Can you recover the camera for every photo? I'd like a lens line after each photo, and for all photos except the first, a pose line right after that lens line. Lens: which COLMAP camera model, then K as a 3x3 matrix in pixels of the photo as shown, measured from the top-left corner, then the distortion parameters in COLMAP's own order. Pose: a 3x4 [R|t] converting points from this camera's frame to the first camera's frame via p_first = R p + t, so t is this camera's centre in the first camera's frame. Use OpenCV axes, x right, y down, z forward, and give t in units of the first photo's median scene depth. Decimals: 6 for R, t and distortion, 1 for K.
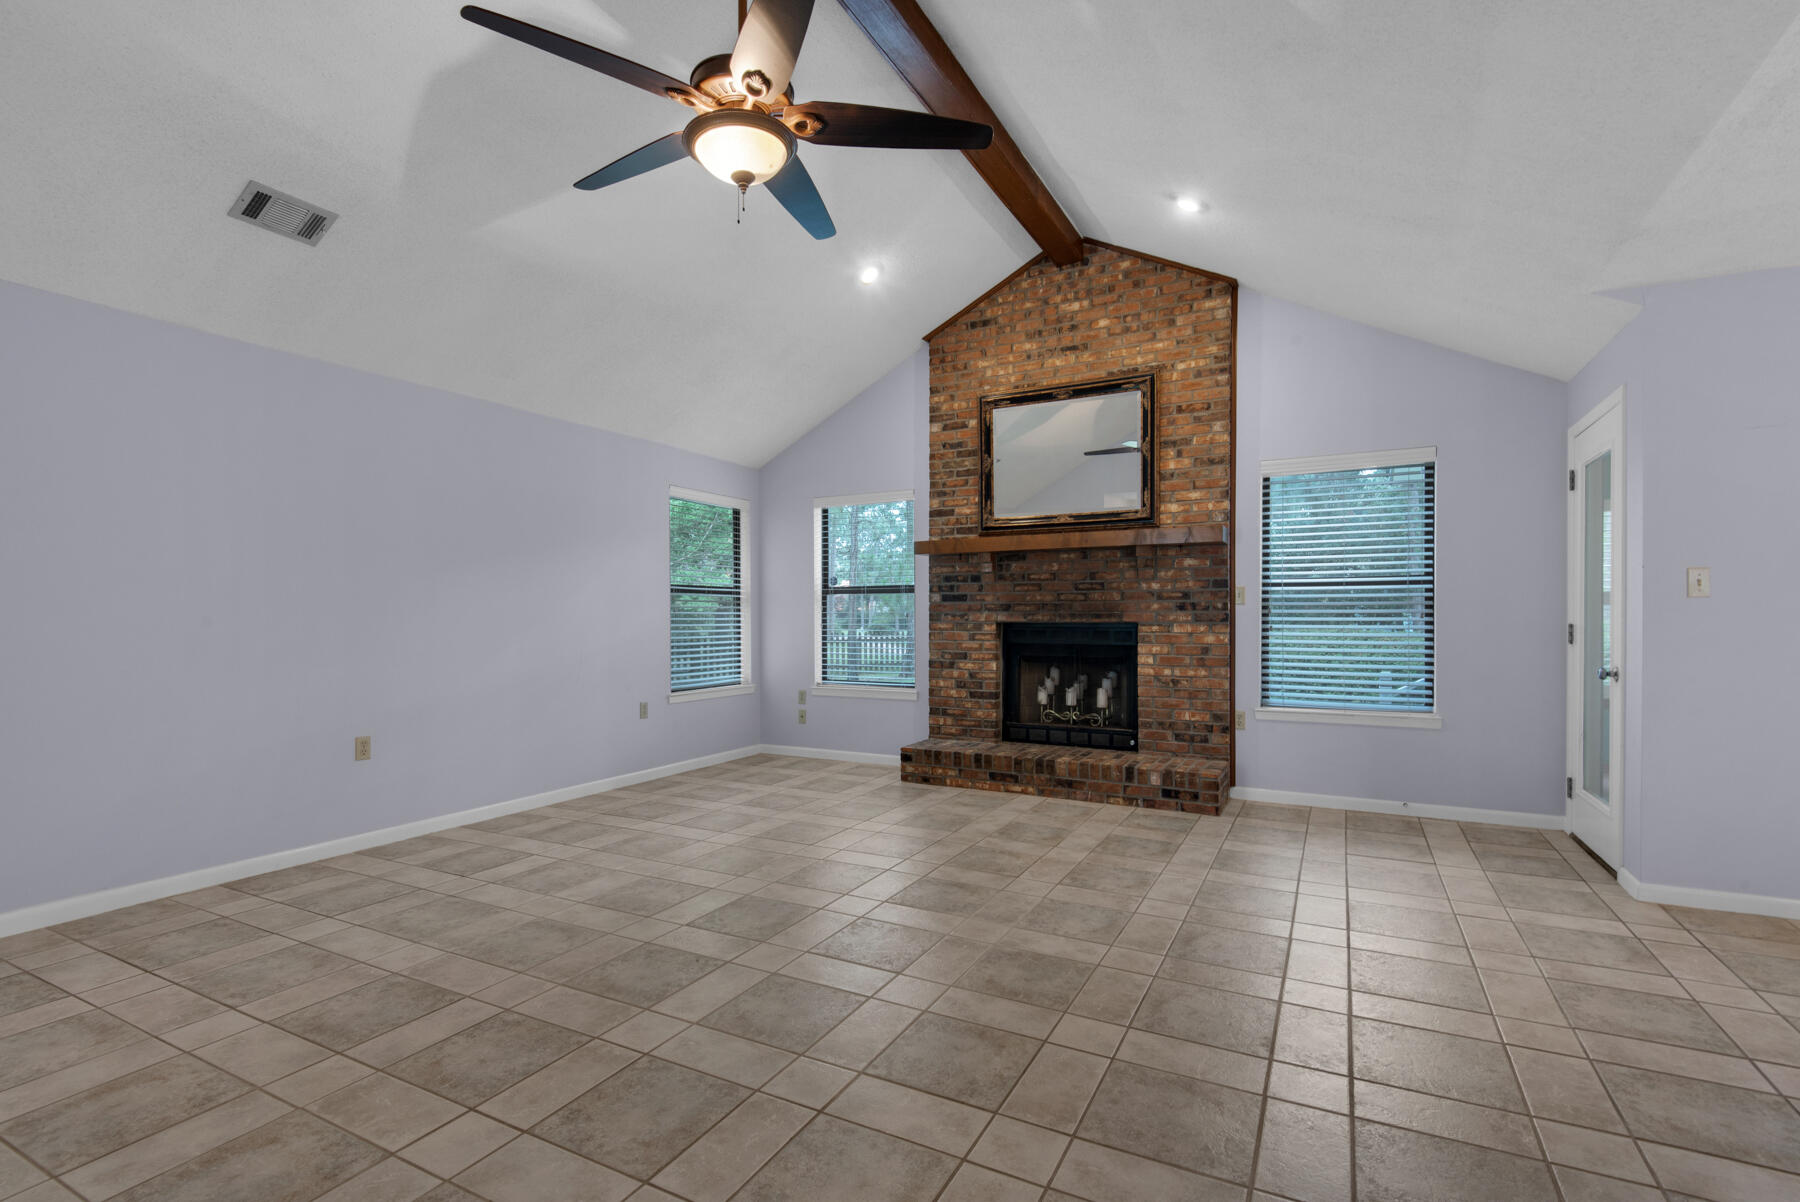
lens RADIAL K [[828.1, 0, 905.6], [0, 828.1, 623.1], [0, 0, 1]] dist [0.028077, -0.012981]
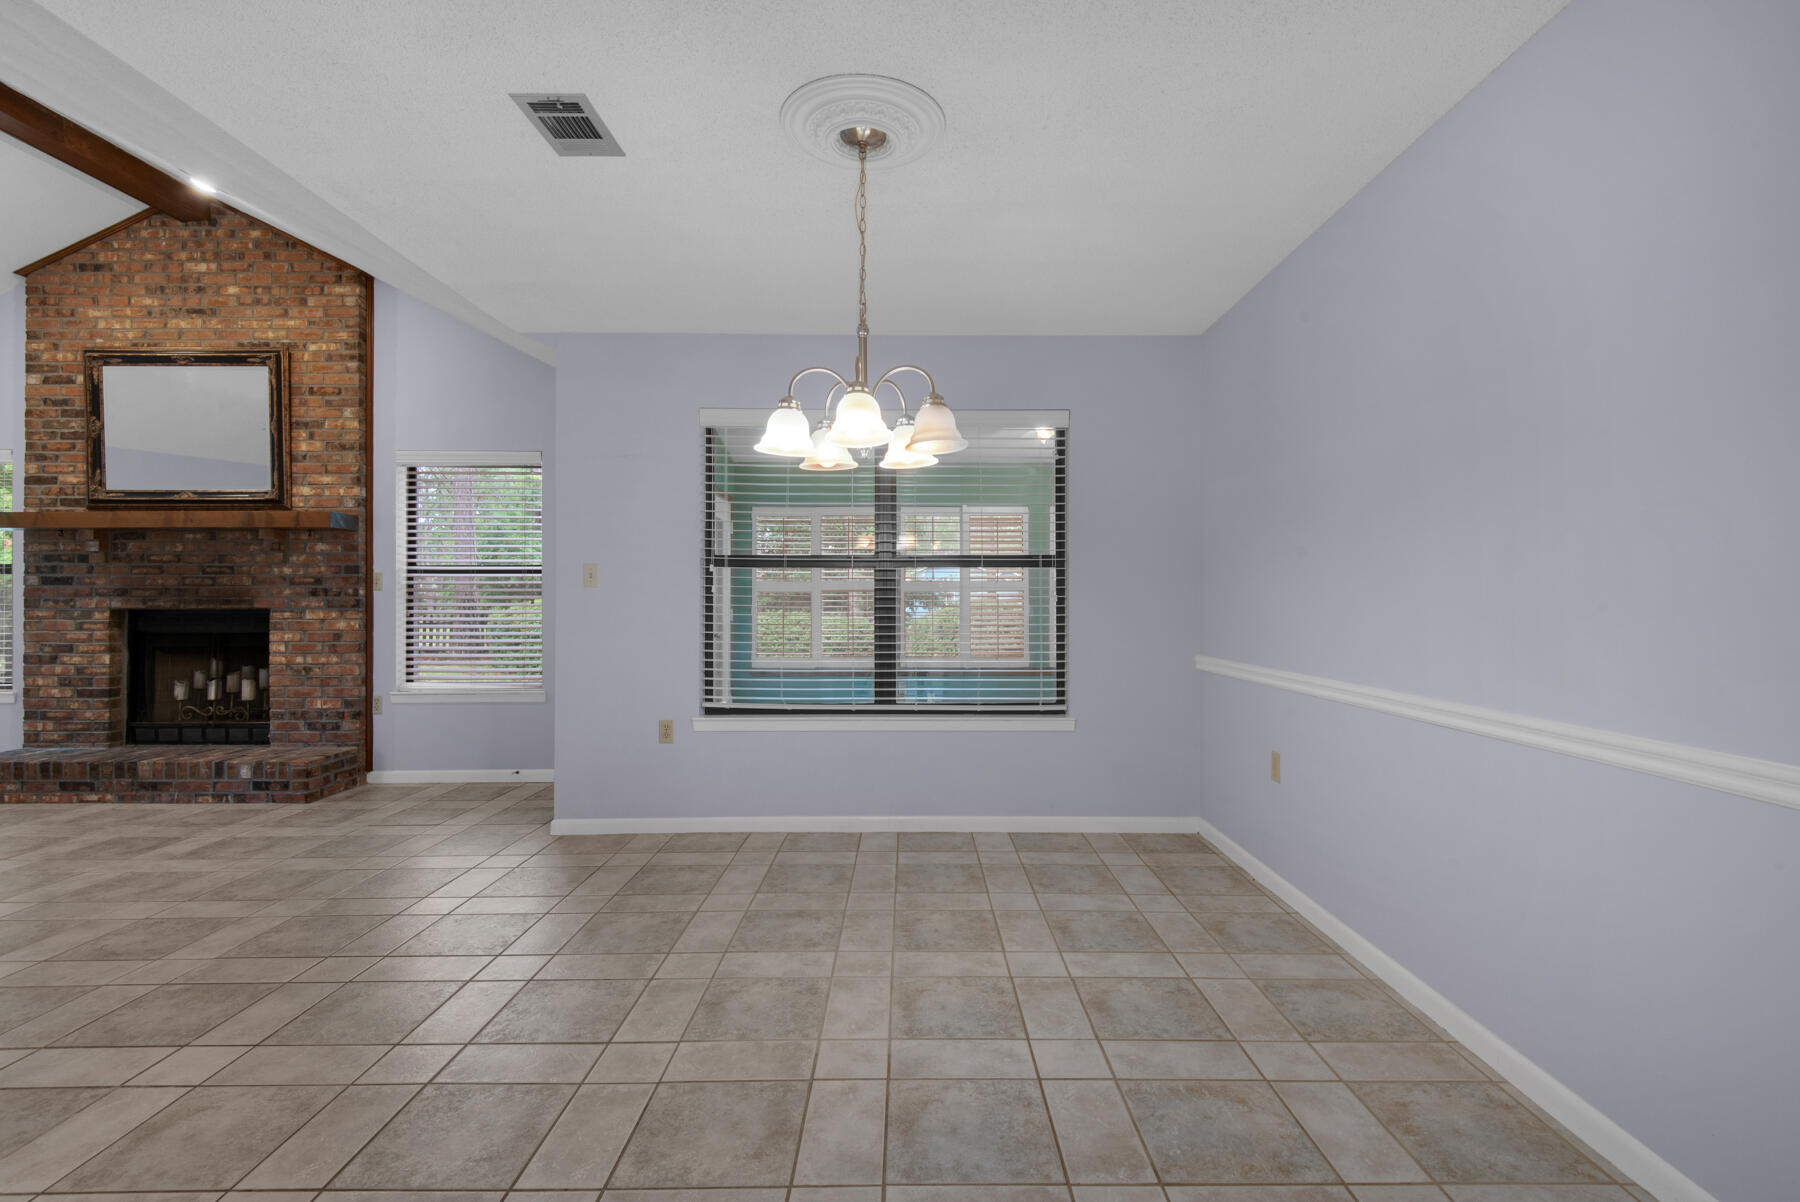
lens RADIAL K [[828.1, 0, 884.2], [0, 828.1, 603.5], [0, 0, 1]] dist [0.028077, -0.012981]
pose [[0.885927, 0.003521, 0.463811, 0.471205], [0.004384, 0.999863, -0.015964, 0.012169], [-0.463804, 0.016176, 0.885790, -0.184188]]
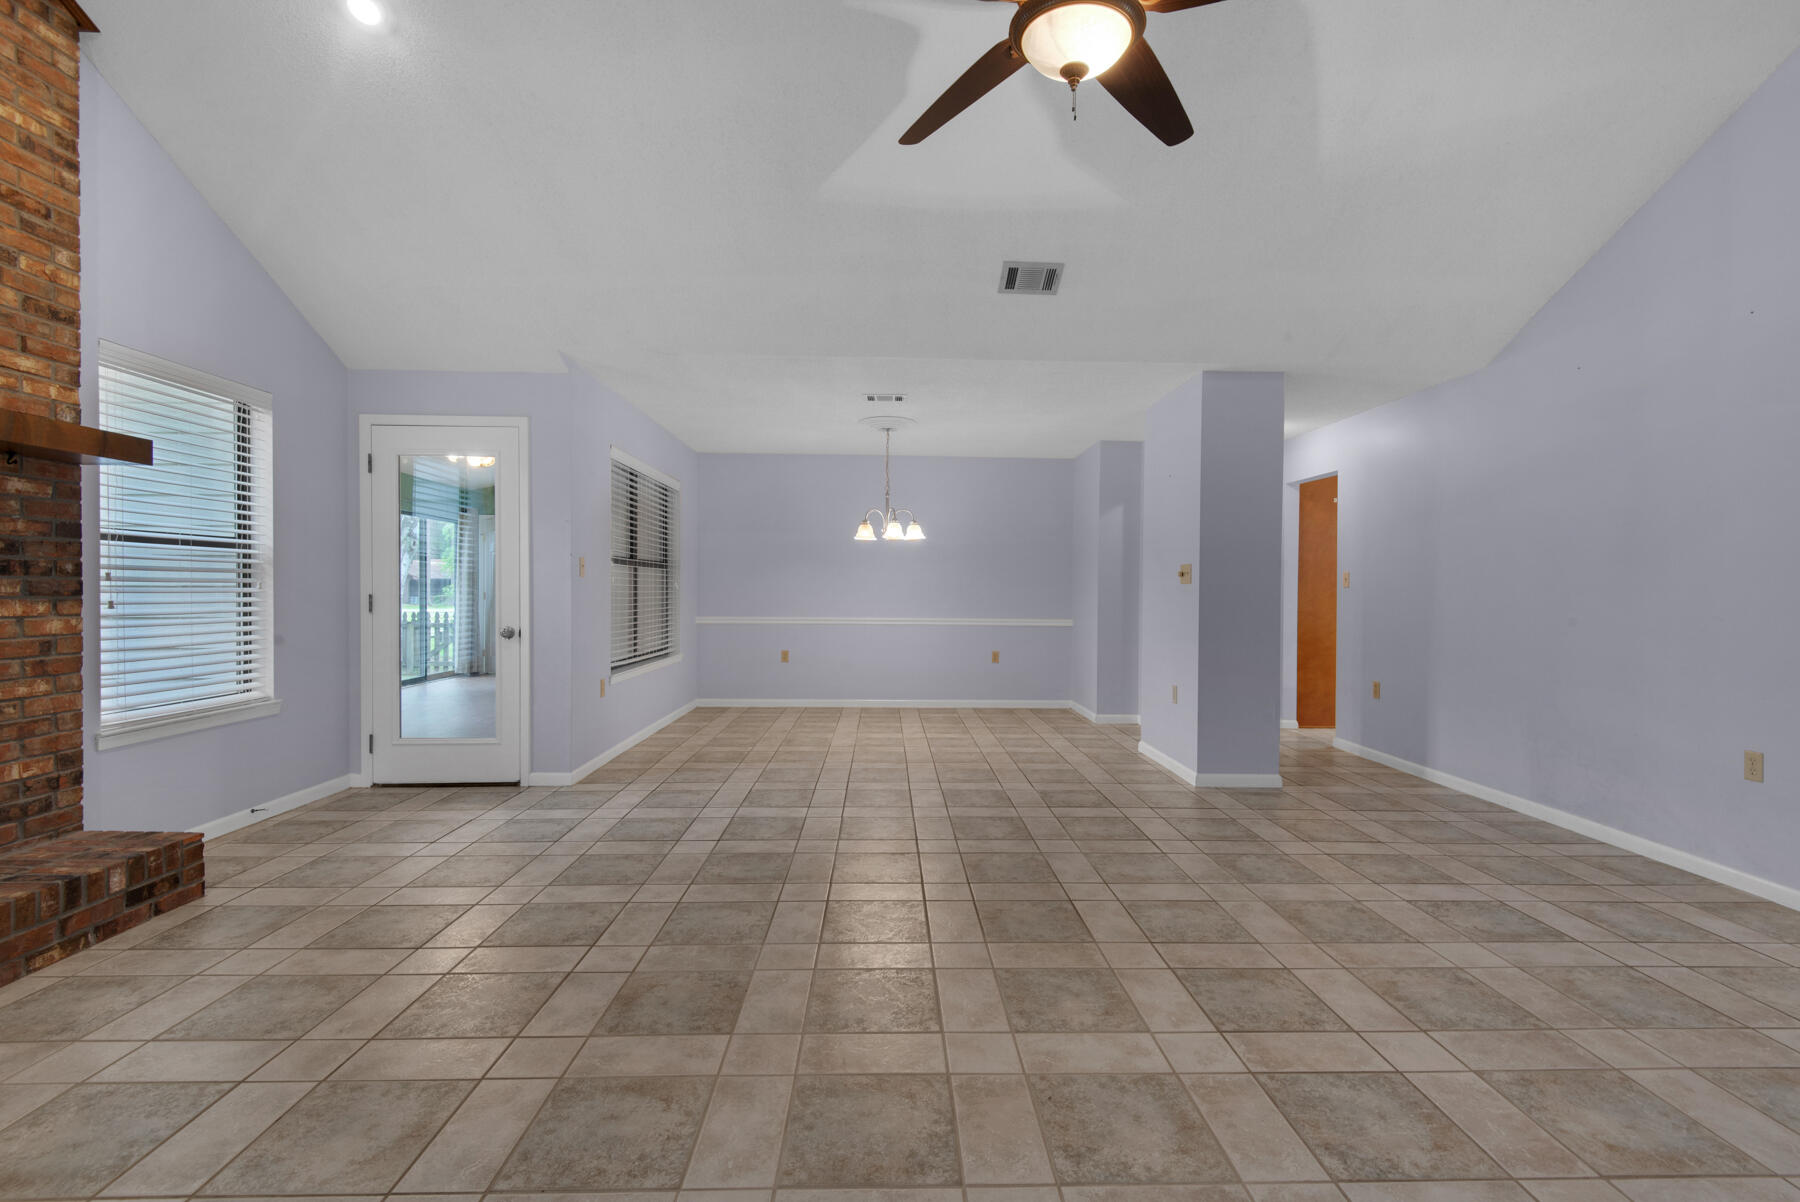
lens RADIAL K [[828.1, 0, 908.9], [0, 828.1, 601.5], [0, 0, 1]] dist [0.028077, -0.012981]
pose [[-0.497740, -0.014362, 0.867207, -0.417367], [0.000764, 0.999855, 0.016998, -0.006868], [-0.867326, 0.009123, -0.497657, 0.768520]]
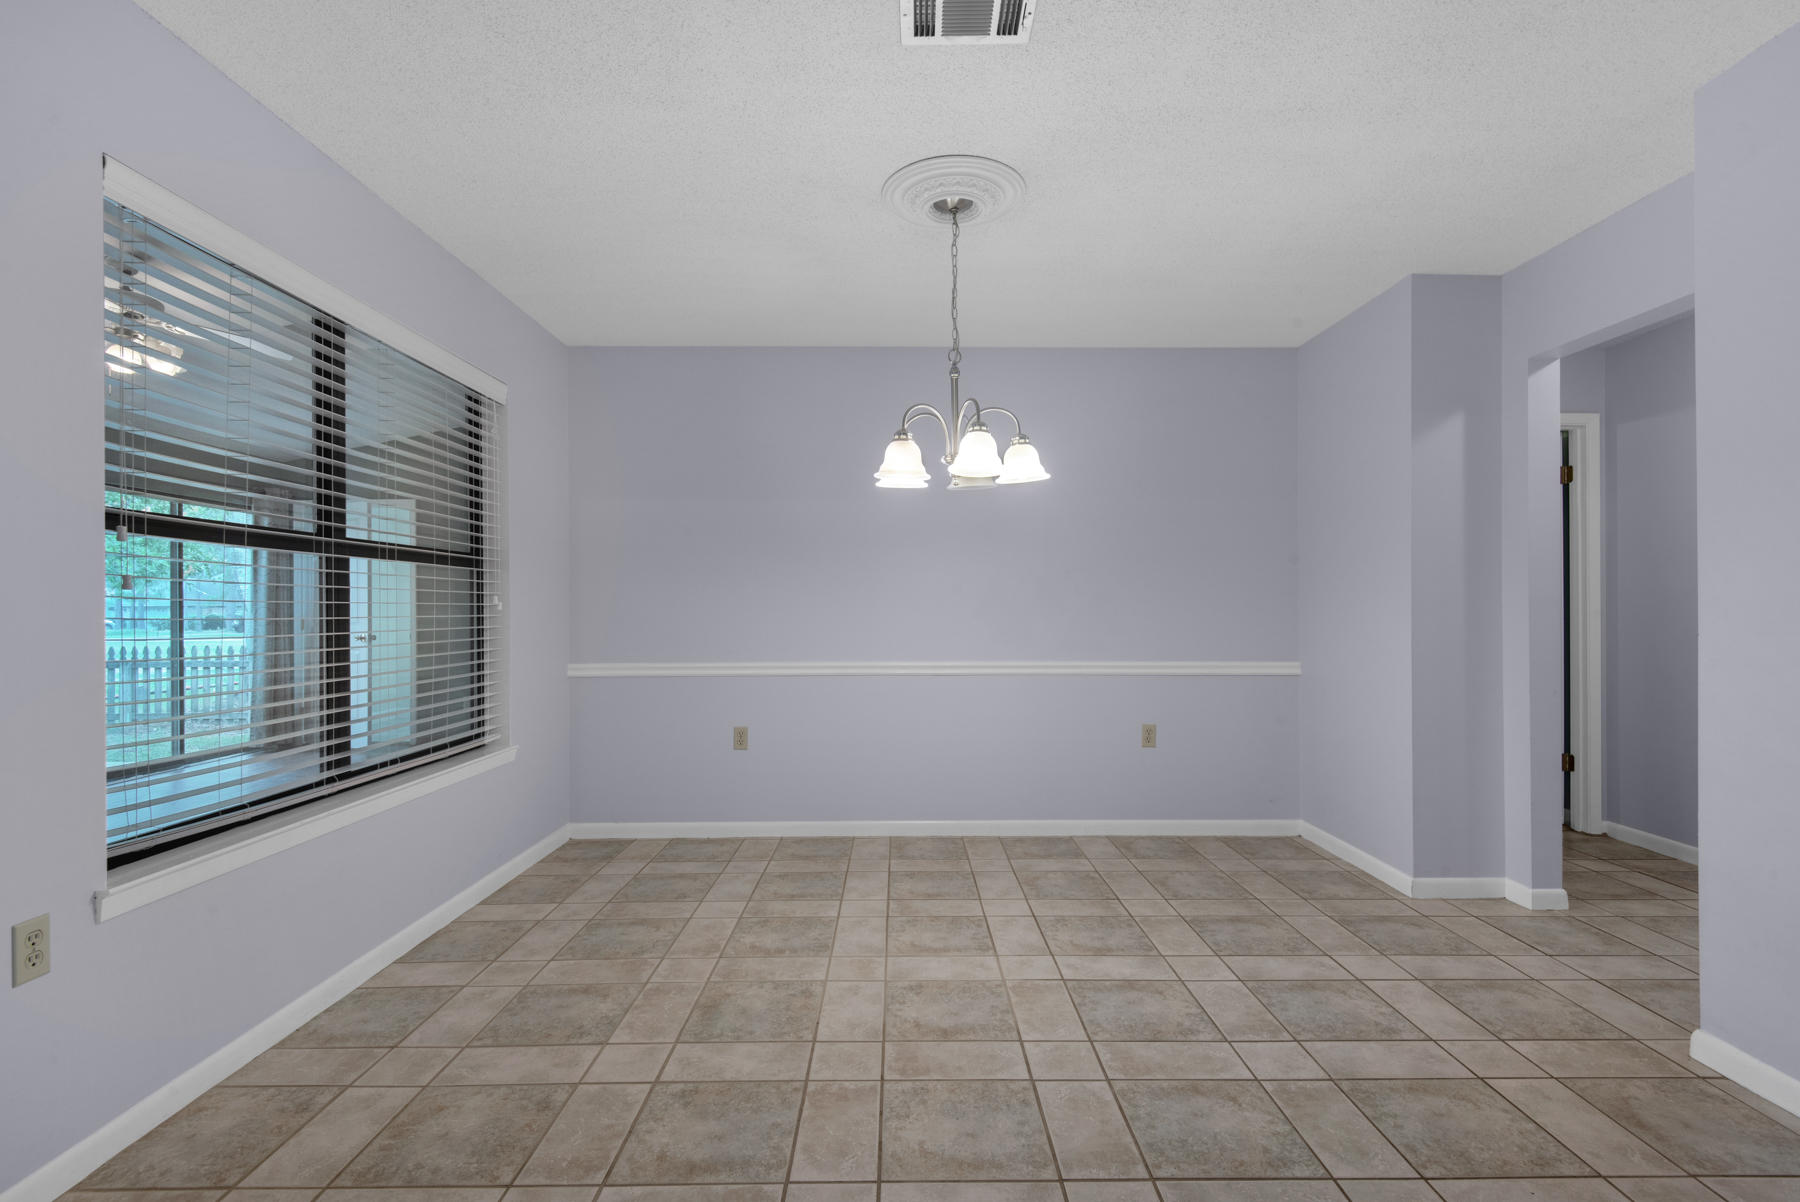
lens RADIAL K [[828.1, 0, 906.5], [0, 828.1, 624.0], [0, 0, 1]] dist [0.028077, -0.012981]
pose [[-0.483079, -0.008978, 0.875531, 0.238897], [0.010716, 0.999812, 0.016165, -0.000761], [-0.875511, 0.017192, -0.482892, 0.454897]]
